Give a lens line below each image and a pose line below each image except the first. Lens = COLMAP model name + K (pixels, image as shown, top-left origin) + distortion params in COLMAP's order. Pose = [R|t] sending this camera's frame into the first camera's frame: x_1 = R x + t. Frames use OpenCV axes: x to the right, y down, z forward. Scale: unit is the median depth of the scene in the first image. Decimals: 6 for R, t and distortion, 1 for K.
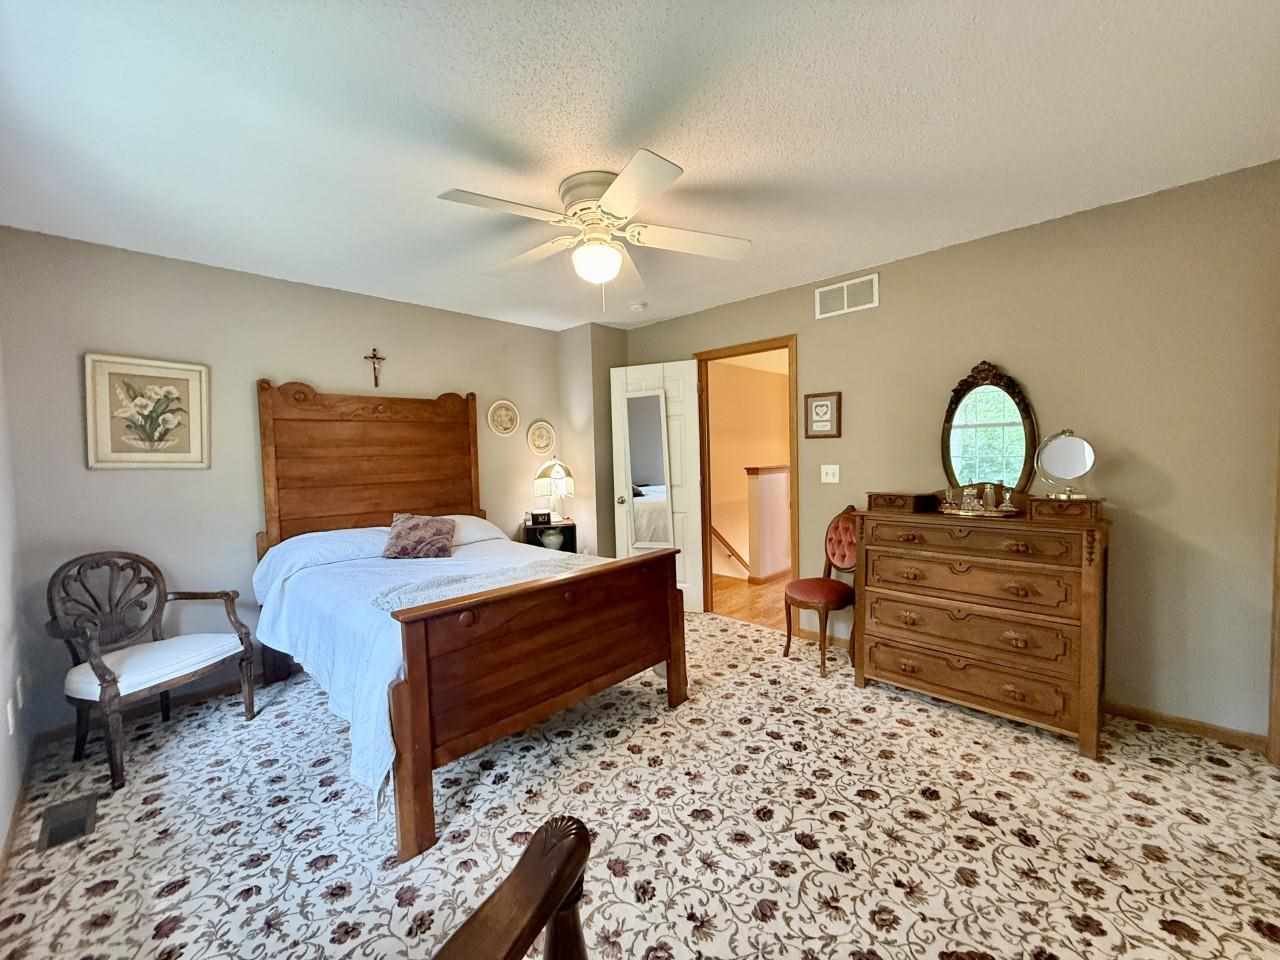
lens RADIAL K [[508.4, 0, 636.9], [0, 508.4, 478.8], [0, 0, 1]] dist [0.000575, -0.000241]
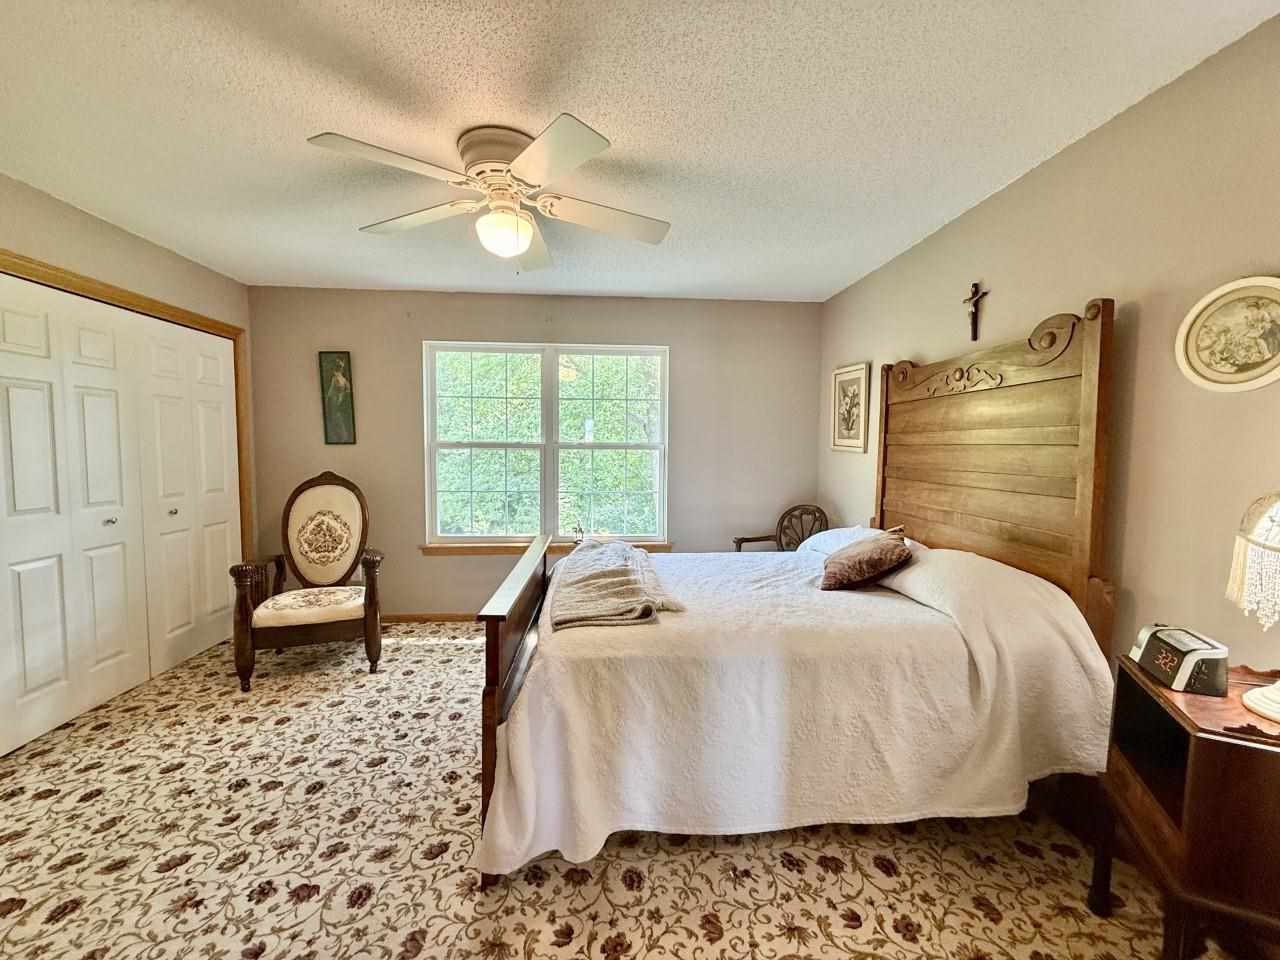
lens RADIAL K [[508.4, 0, 636.9], [0, 508.4, 478.8], [0, 0, 1]] dist [0.000575, -0.000241]
pose [[-0.664579, 0.068972, -0.744028, 0.482300], [-0.027412, 0.992810, 0.116520, -0.111089], [0.746715, 0.097832, -0.657910, 1.876953]]
